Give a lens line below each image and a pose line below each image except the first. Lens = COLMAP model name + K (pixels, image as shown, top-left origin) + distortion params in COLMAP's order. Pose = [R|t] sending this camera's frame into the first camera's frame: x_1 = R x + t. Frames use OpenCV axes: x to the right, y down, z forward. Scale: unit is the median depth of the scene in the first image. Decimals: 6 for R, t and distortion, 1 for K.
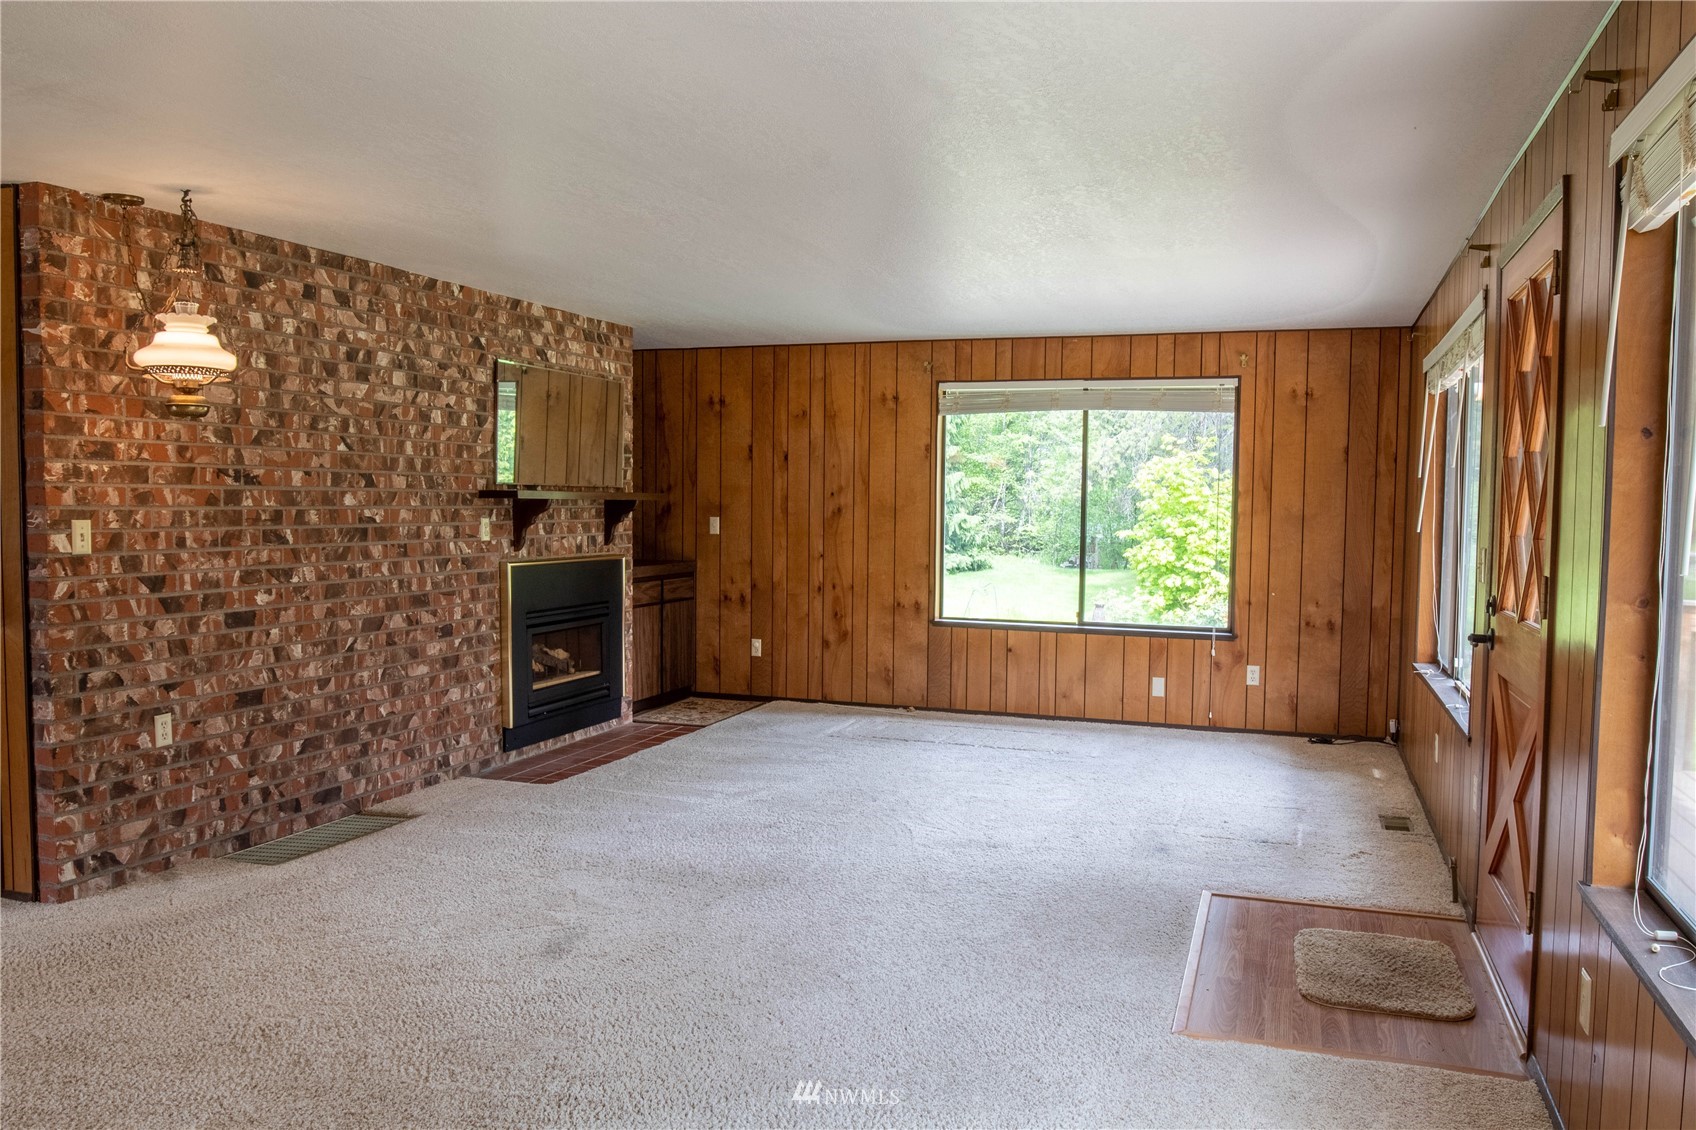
lens RADIAL K [[1251.1, 0, 856.8], [0, 1251.1, 573.7], [0, 0, 1]] dist [-0.029787, -0.005530]
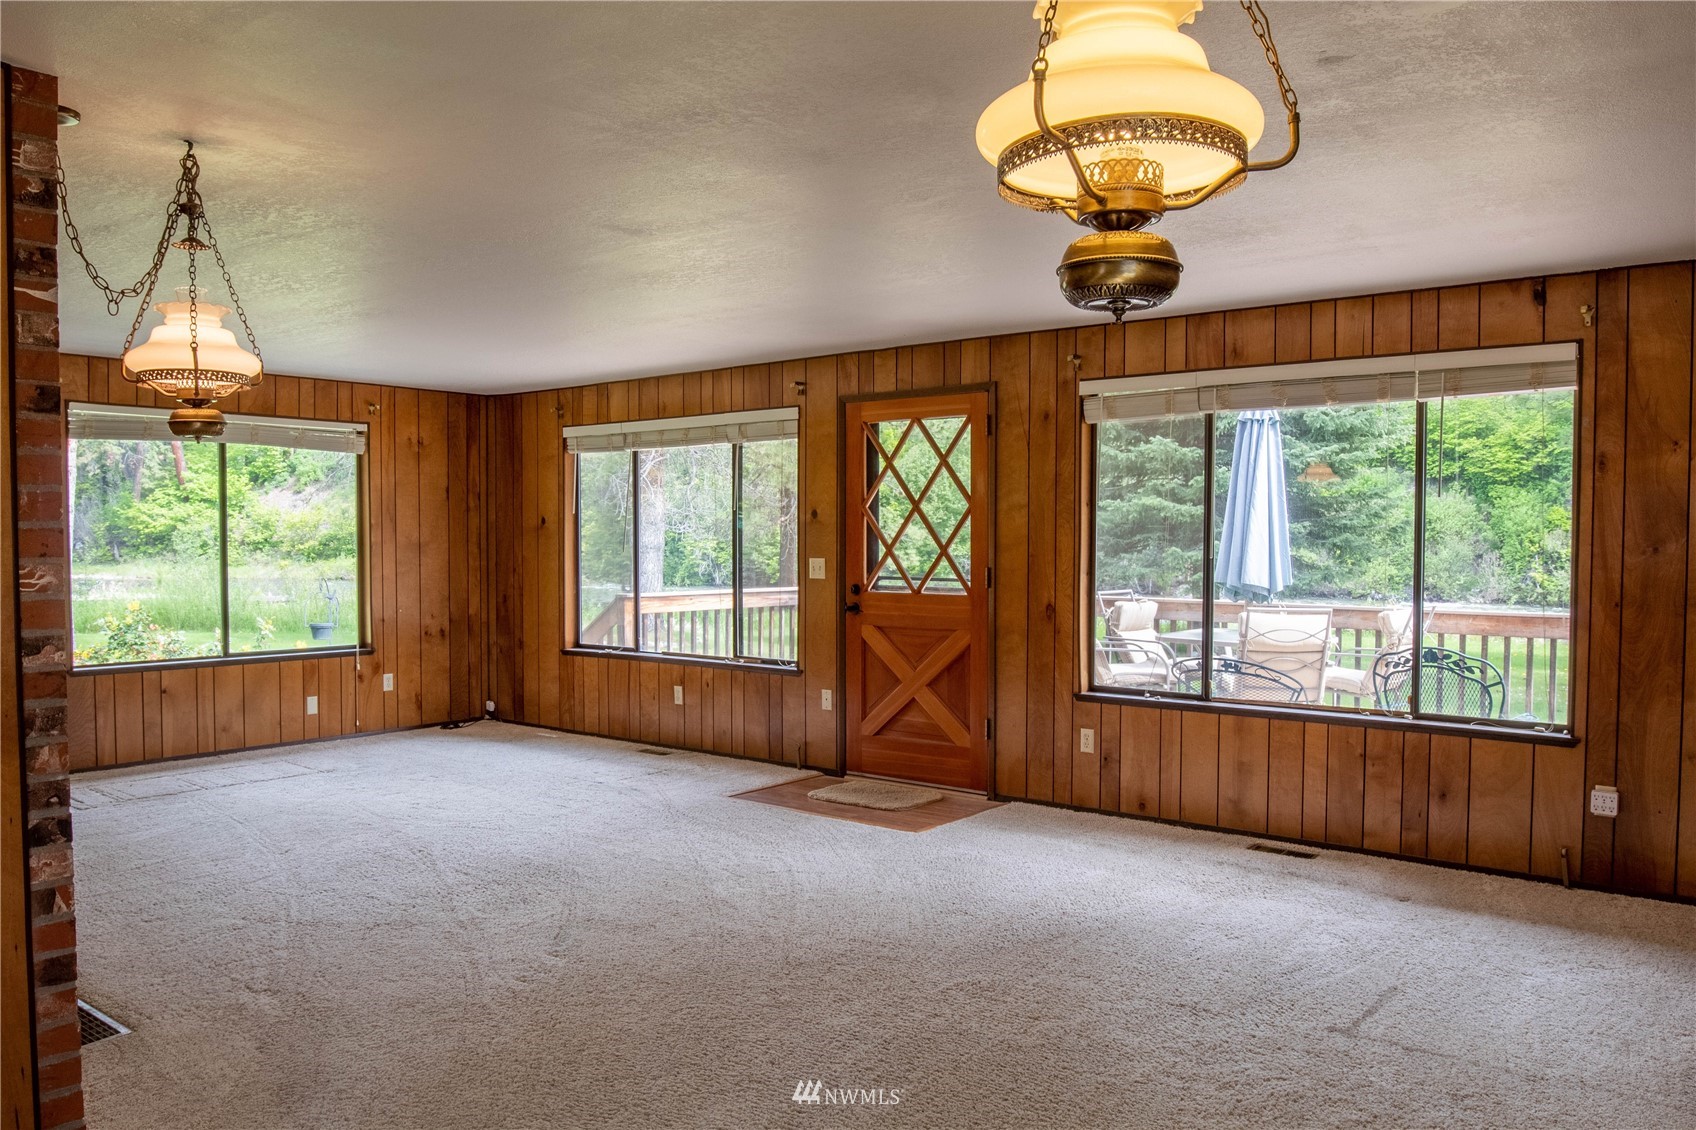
lens RADIAL K [[1251.1, 0, 856.8], [0, 1251.1, 573.7], [0, 0, 1]] dist [-0.029787, -0.005530]
pose [[0.334742, -0.041372, 0.941401, -0.619872], [0.059103, 0.997991, 0.022843, -0.019569], [-0.940454, 0.047993, 0.336515, 0.199229]]
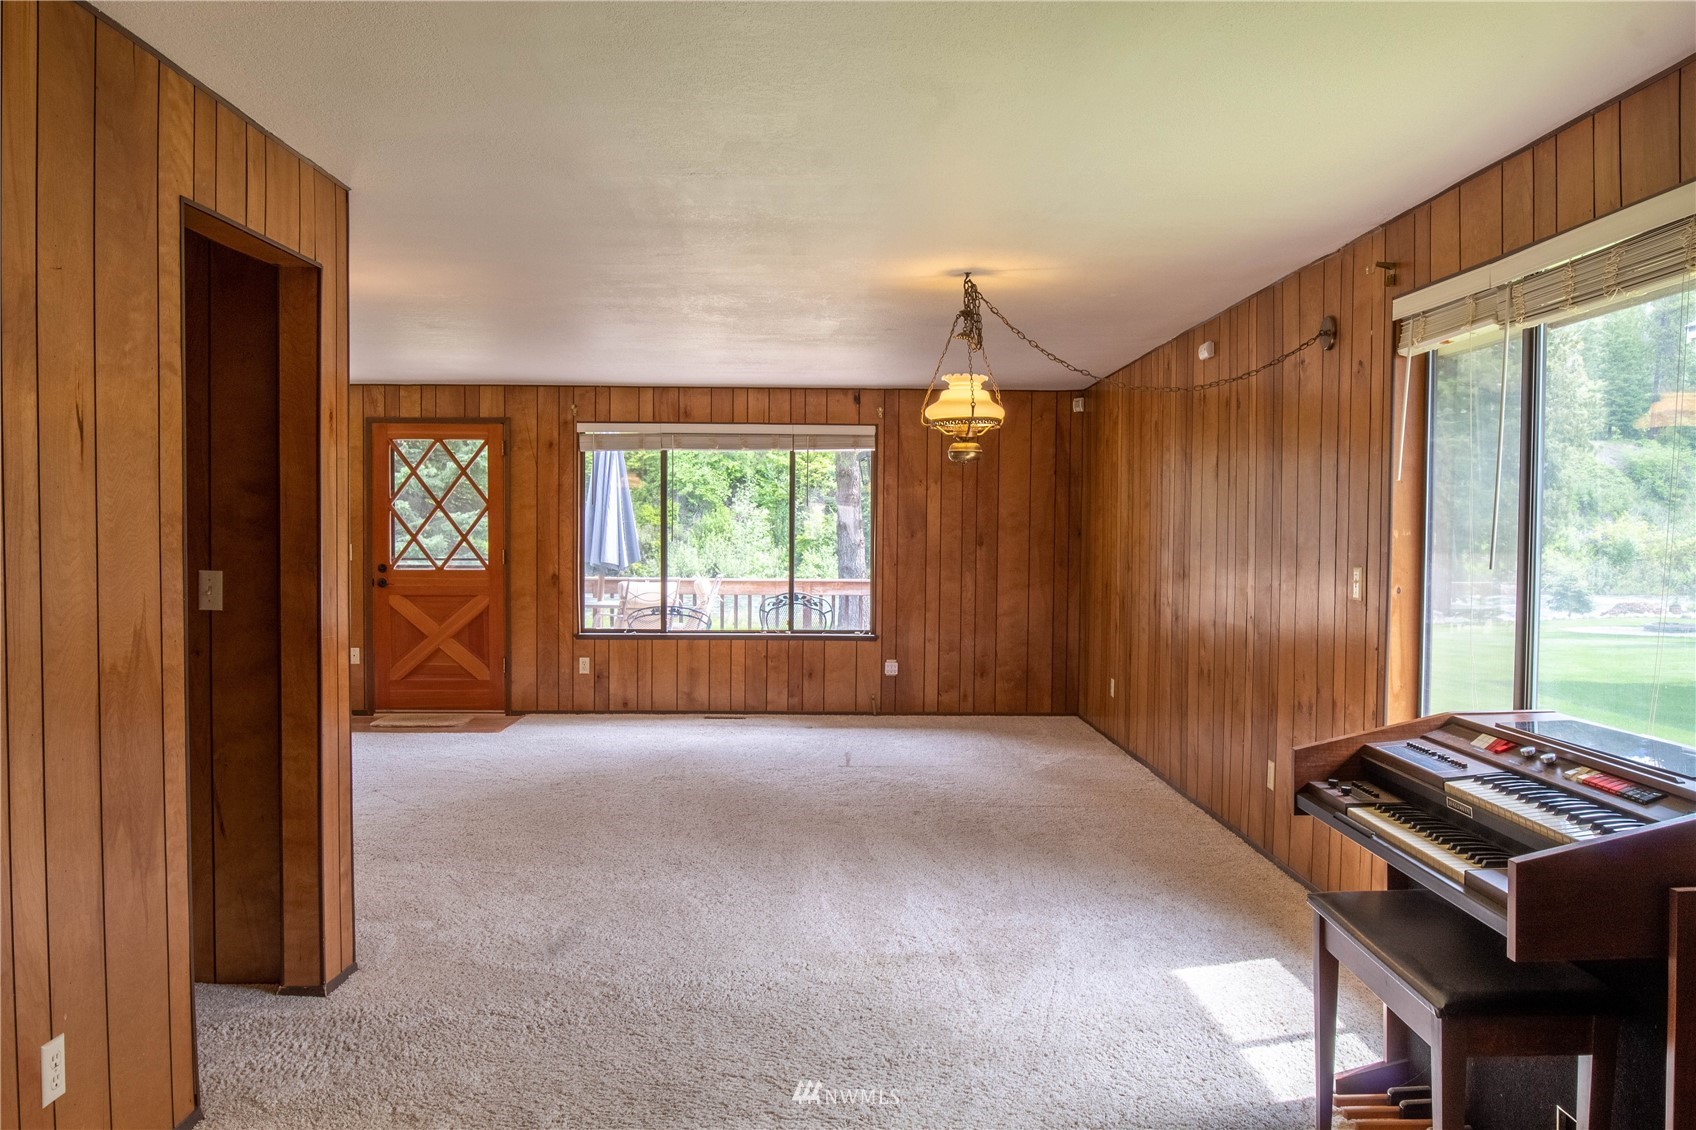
lens RADIAL K [[1251.1, 0, 856.8], [0, 1251.1, 573.7], [0, 0, 1]] dist [-0.029787, -0.005530]
pose [[-0.350380, -0.046133, 0.935471, -1.026474], [0.045856, 0.996743, 0.066330, -0.040026], [-0.935485, 0.066138, -0.347123, 0.506055]]
